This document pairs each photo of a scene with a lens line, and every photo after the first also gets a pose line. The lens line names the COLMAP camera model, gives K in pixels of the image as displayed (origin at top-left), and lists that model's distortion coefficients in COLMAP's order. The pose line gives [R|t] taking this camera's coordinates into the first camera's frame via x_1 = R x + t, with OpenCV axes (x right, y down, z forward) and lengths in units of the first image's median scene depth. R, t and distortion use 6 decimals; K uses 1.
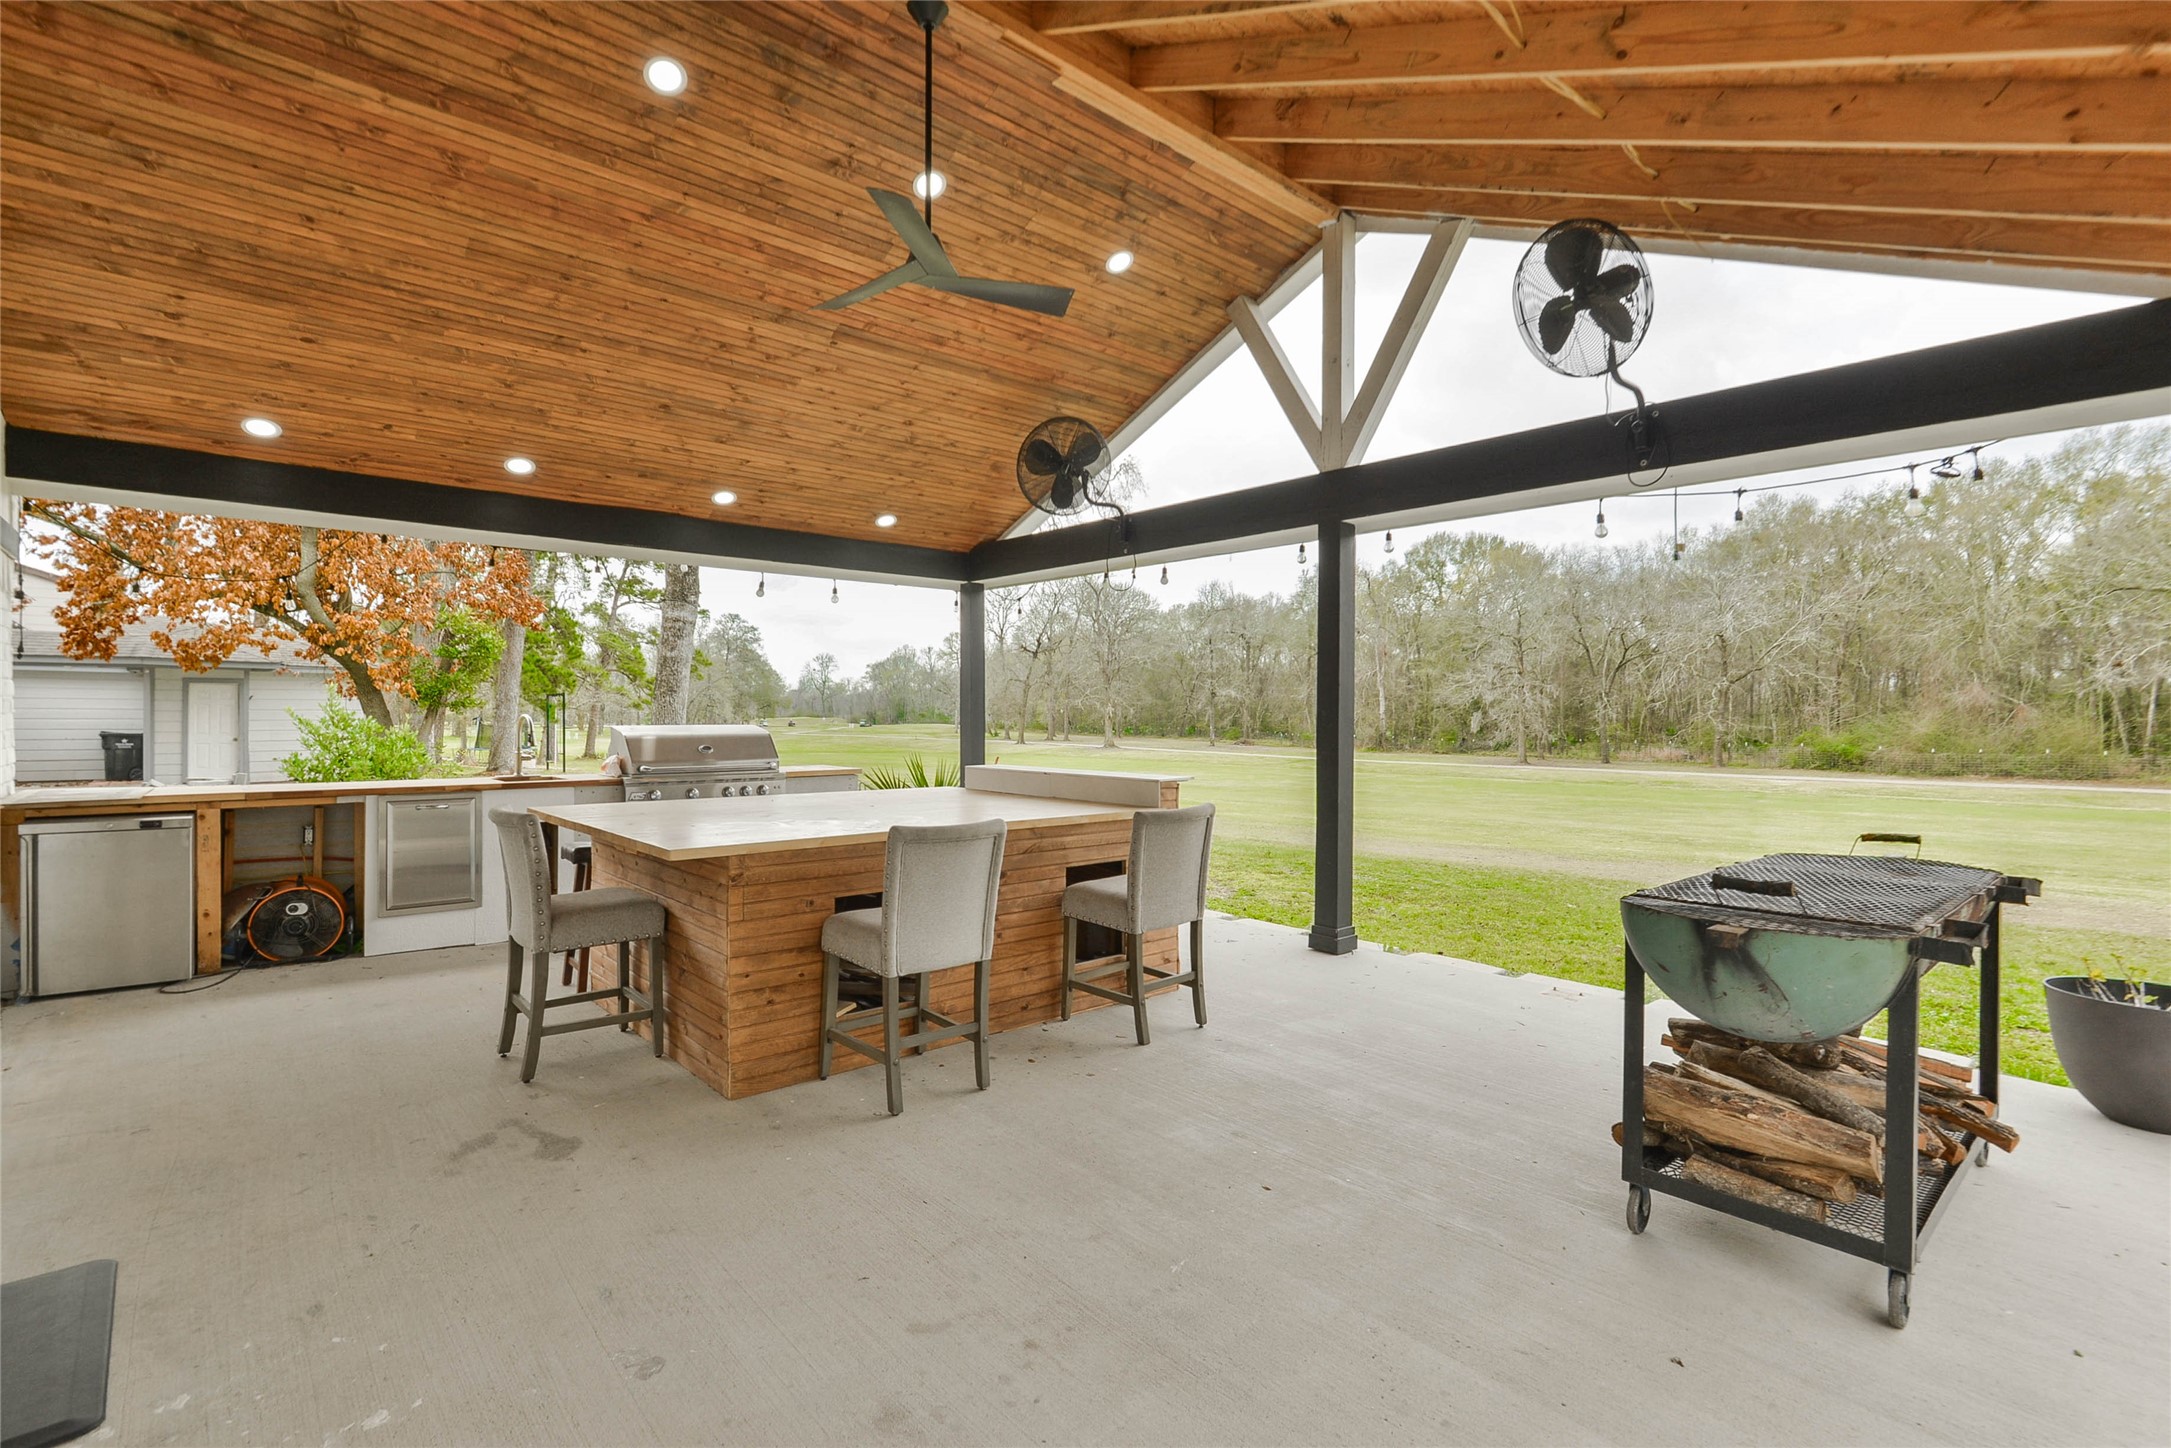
lens RADIAL K [[968.8, 0, 1098.1], [0, 968.8, 723.7], [0, 0, 1]] dist [-0.000344, 0.000109]
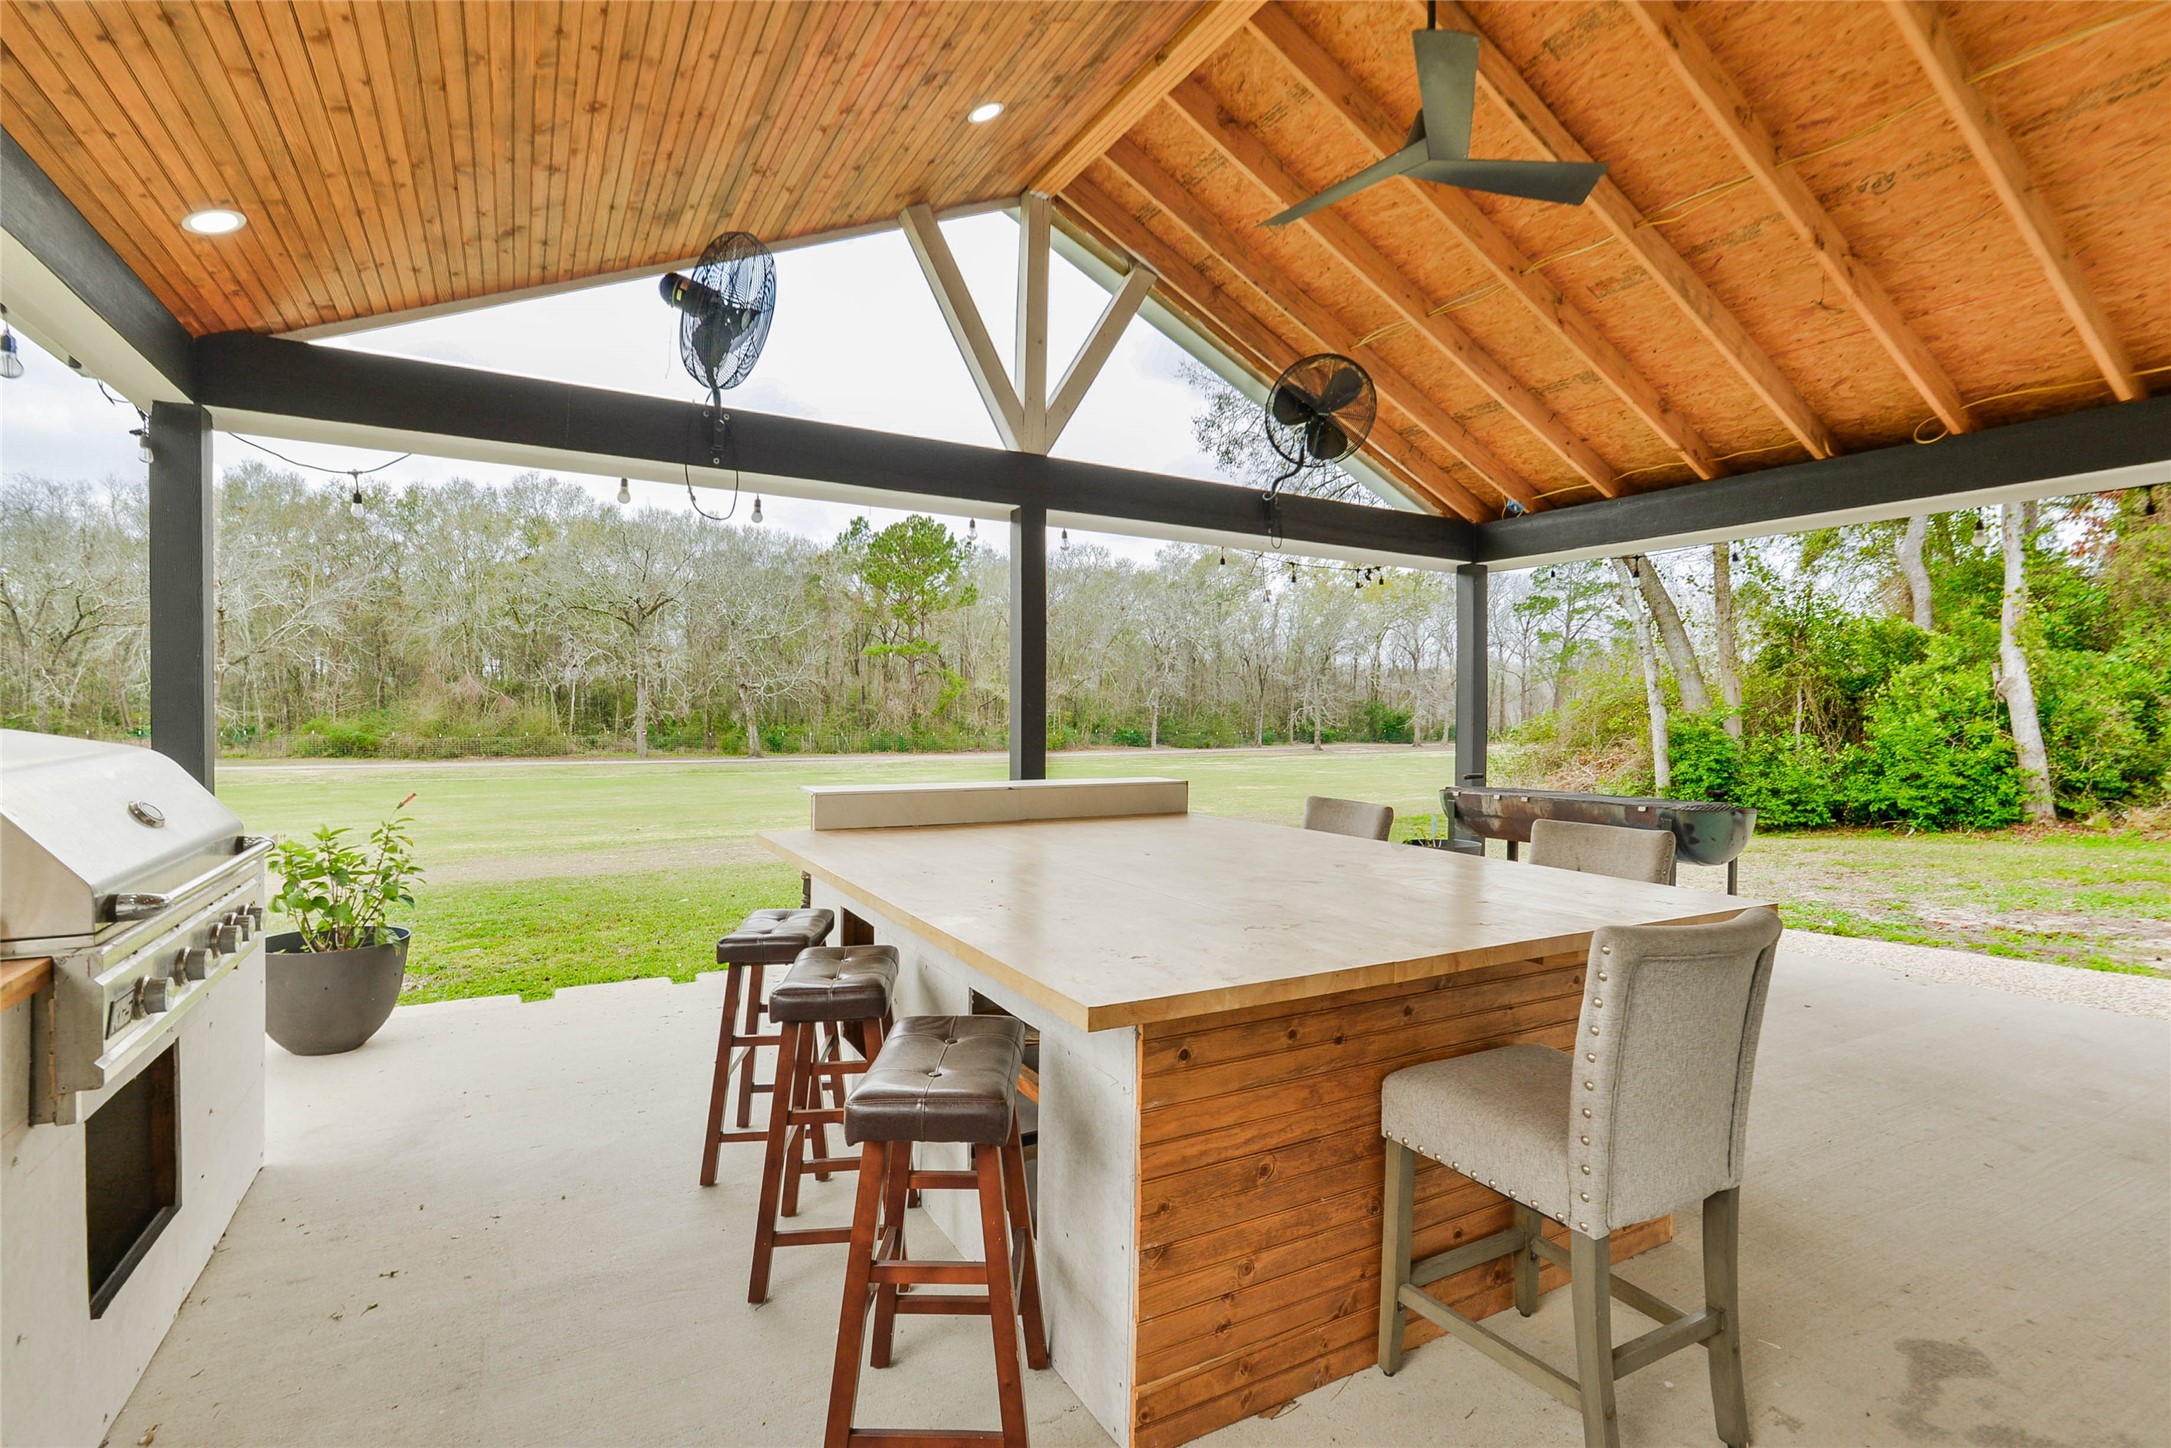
lens RADIAL K [[968.8, 0, 1098.1], [0, 968.8, 723.7], [0, 0, 1]] dist [-0.000344, 0.000109]
pose [[0.247347, -0.011124, 0.968863, -0.673641], [-0.002104, 0.999926, 0.012018, -0.005985], [-0.968925, -0.005011, 0.247305, 0.700225]]
